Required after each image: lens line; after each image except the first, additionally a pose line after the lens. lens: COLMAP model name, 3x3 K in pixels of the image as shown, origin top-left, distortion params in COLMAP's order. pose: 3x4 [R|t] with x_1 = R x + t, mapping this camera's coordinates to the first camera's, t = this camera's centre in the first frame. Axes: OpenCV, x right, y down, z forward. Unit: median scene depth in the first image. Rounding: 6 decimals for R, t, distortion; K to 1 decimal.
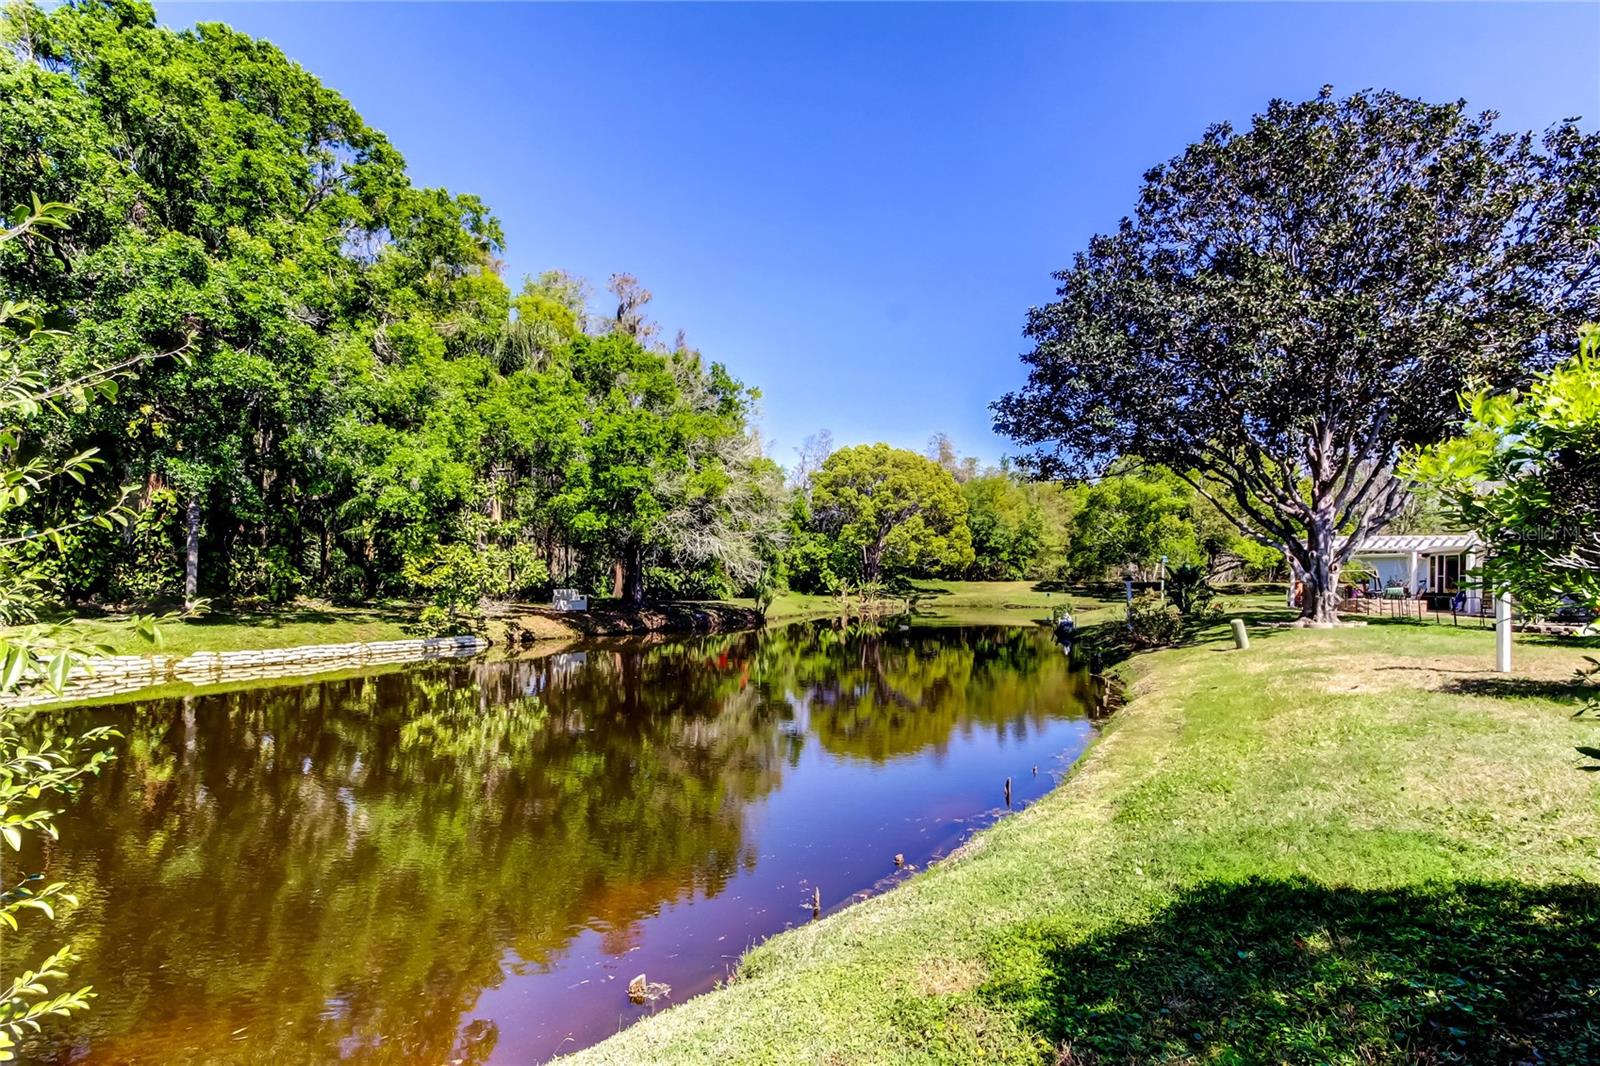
lens RADIAL K [[743.2, 0, 826.9], [0, 743.2, 564.8], [0, 0, 1]] dist [0.018603, -0.005361]
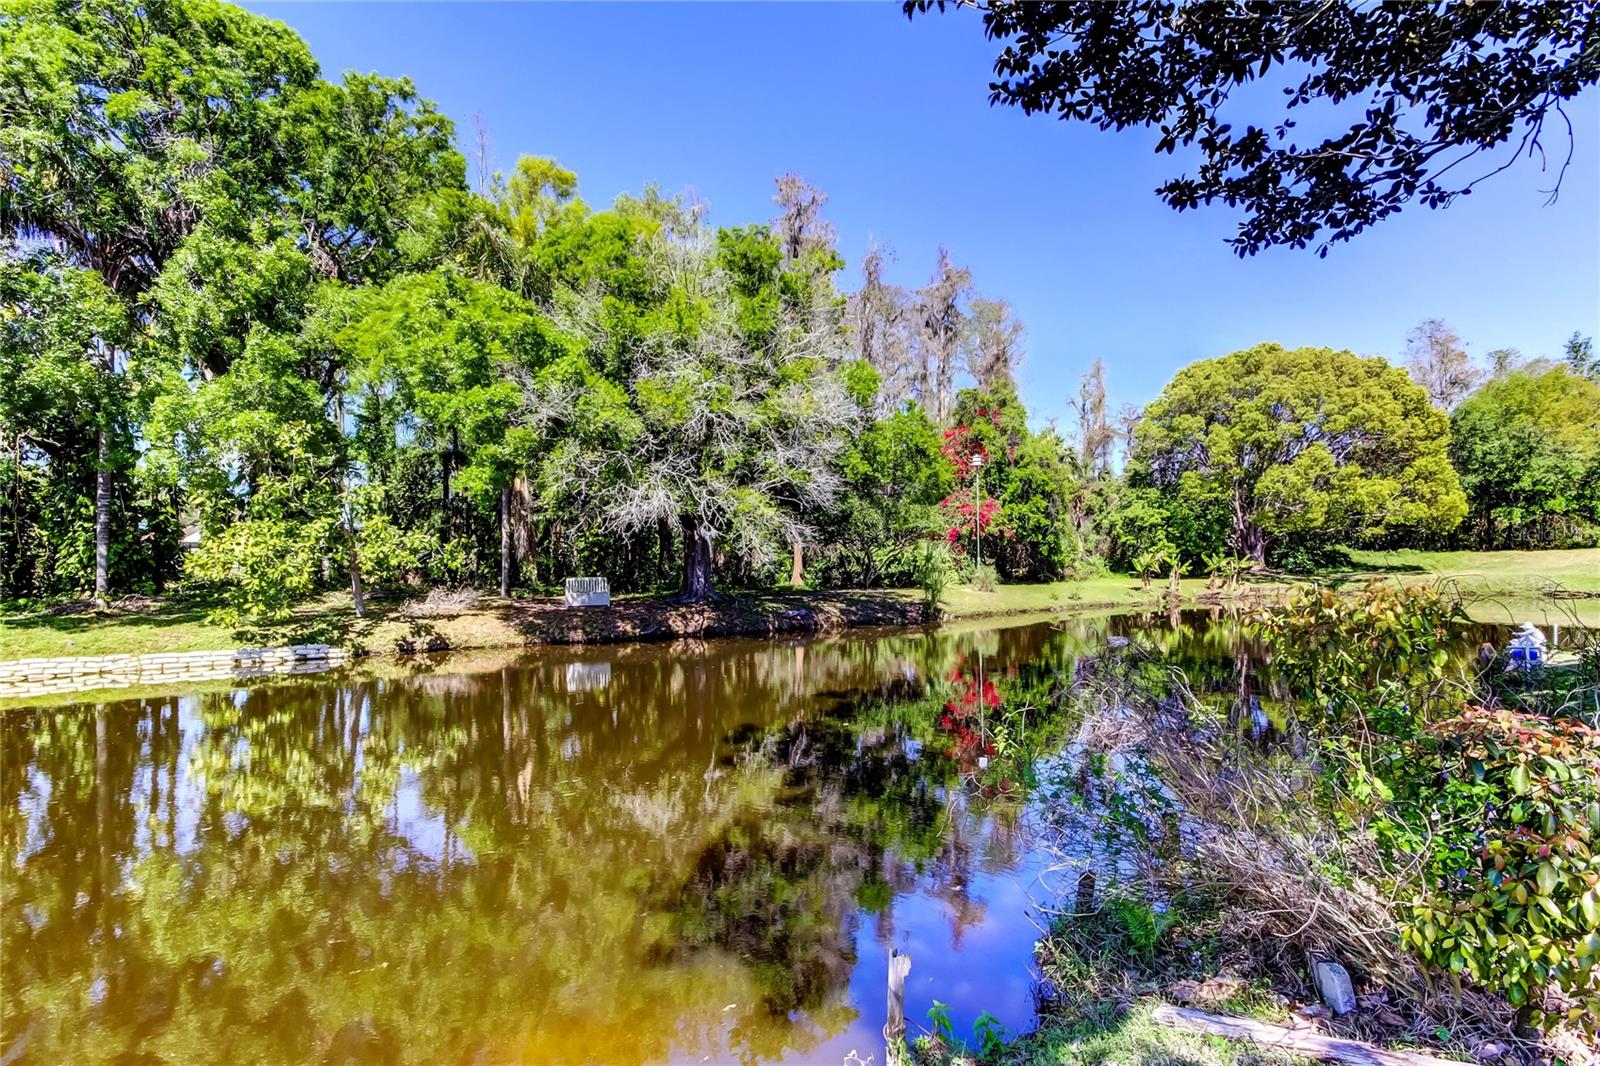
lens RADIAL K [[743.2, 0, 813.5], [0, 743.2, 544.0], [0, 0, 1]] dist [0.018603, -0.005361]
pose [[0.814566, -0.038356, -0.578801, 0.289384], [0.035613, 0.999236, -0.016098, 0.020052], [0.578976, -0.007500, 0.815310, 0.551429]]
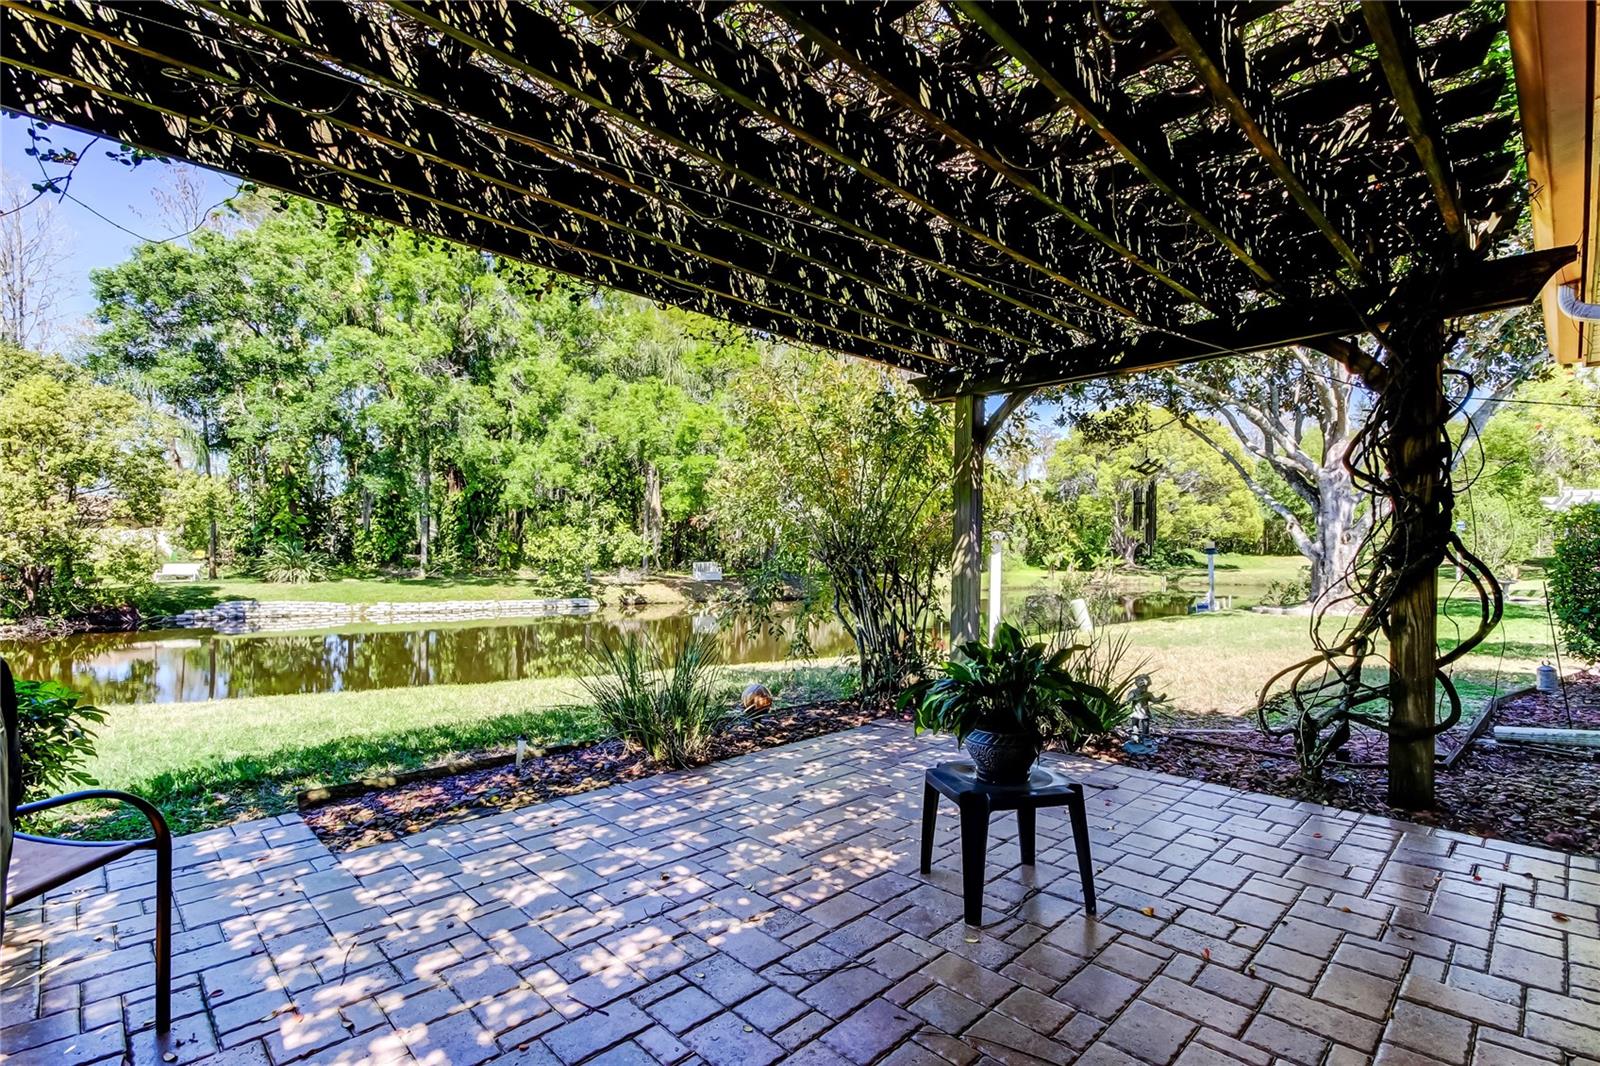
lens RADIAL K [[743.2, 0, 832.0], [0, 743.2, 545.4], [0, 0, 1]] dist [0.018603, -0.005361]
pose [[0.880519, -0.006051, -0.473972, 0.402969], [0.009988, 0.999933, 0.005789, 0.001479], [0.473905, -0.009831, 0.880521, 0.066783]]
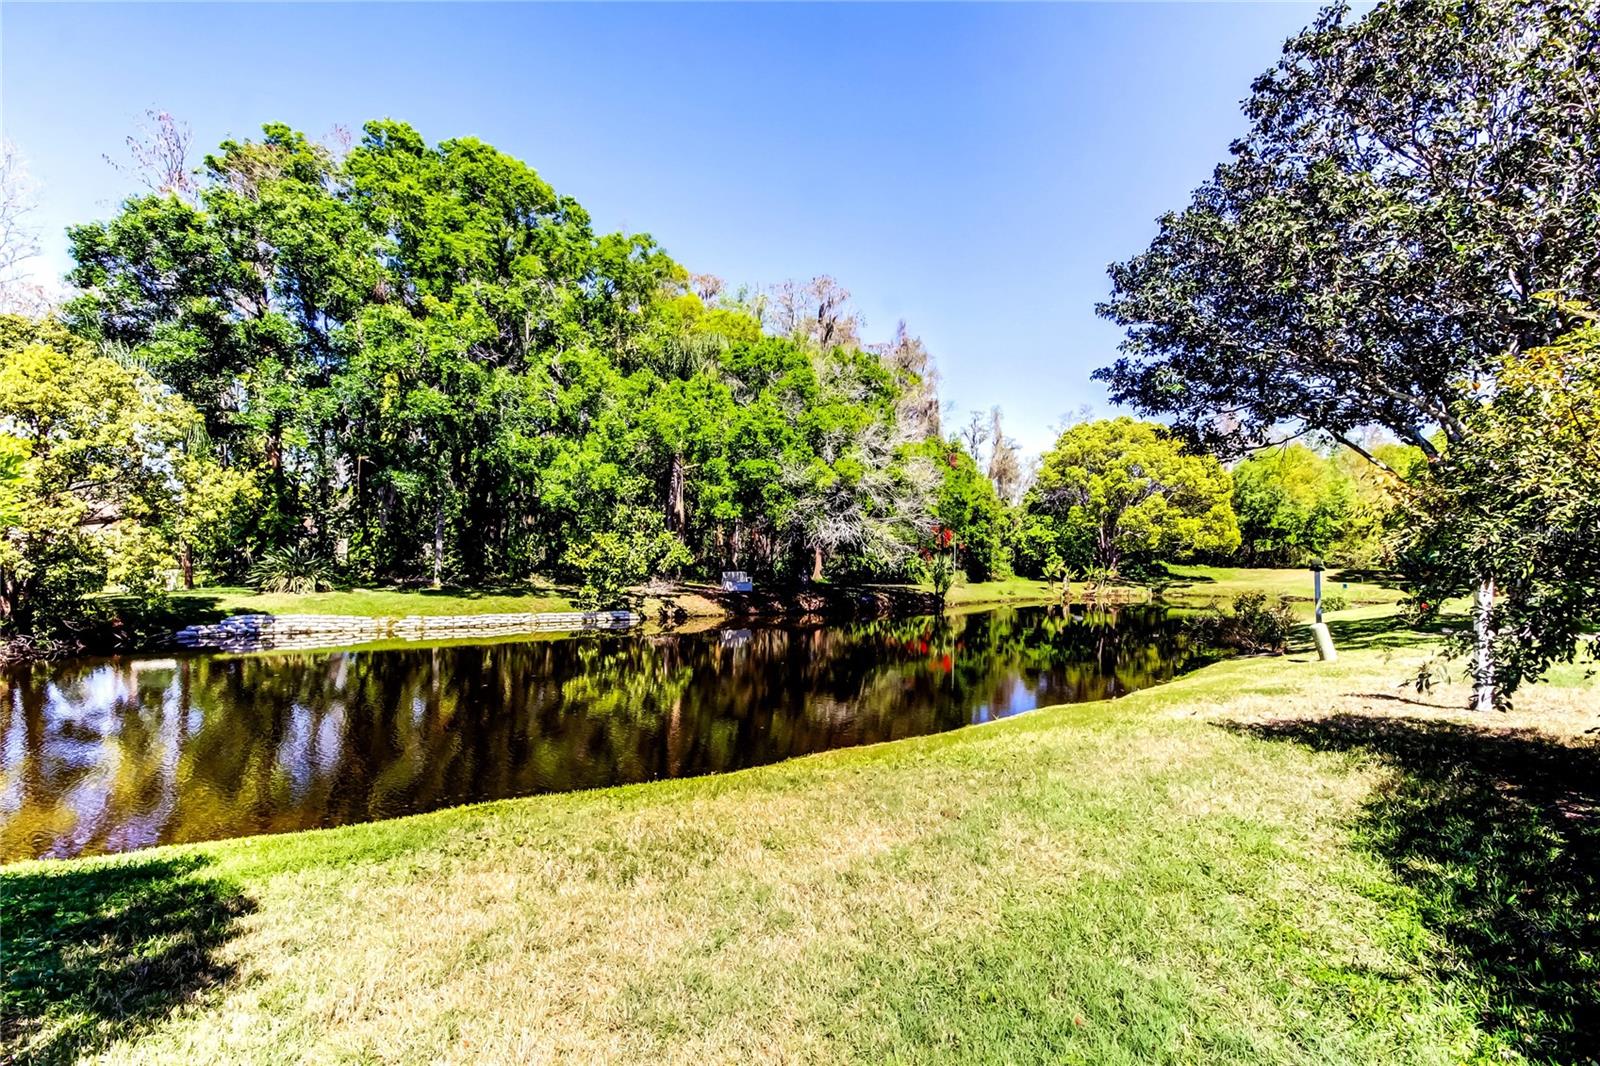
lens RADIAL K [[743.2, 0, 830.5], [0, 743.2, 541.4], [0, 0, 1]] dist [0.018603, -0.005361]
pose [[0.923353, -0.001033, -0.383951, 0.217231], [-0.001971, 0.999970, -0.007431, -0.004594], [0.383948, 0.007618, 0.923323, 0.036987]]
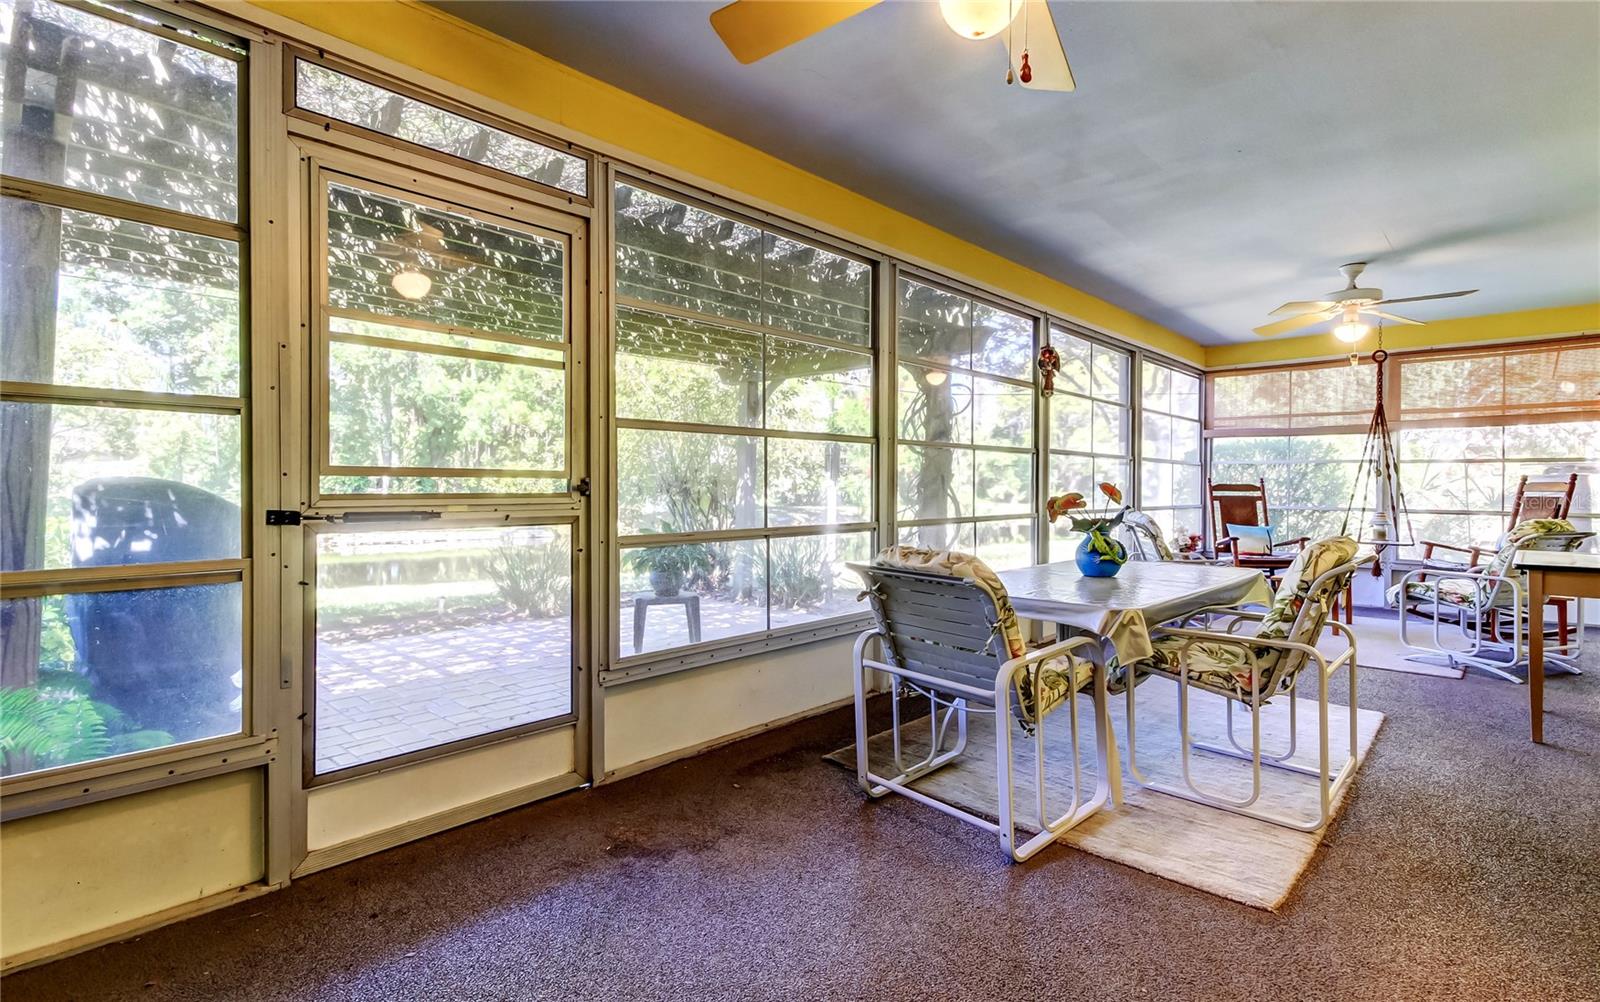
lens RADIAL K [[744.1, 0, 833.4], [0, 744.1, 482.5], [0, 0, 1]] dist [-0.004389, -0.001442]
pose [[0.899397, -0.004846, -0.437107, 0.468611], [0.010740, 0.999882, 0.011014, 0.001236], [0.437002, -0.014600, 0.899342, 0.026279]]
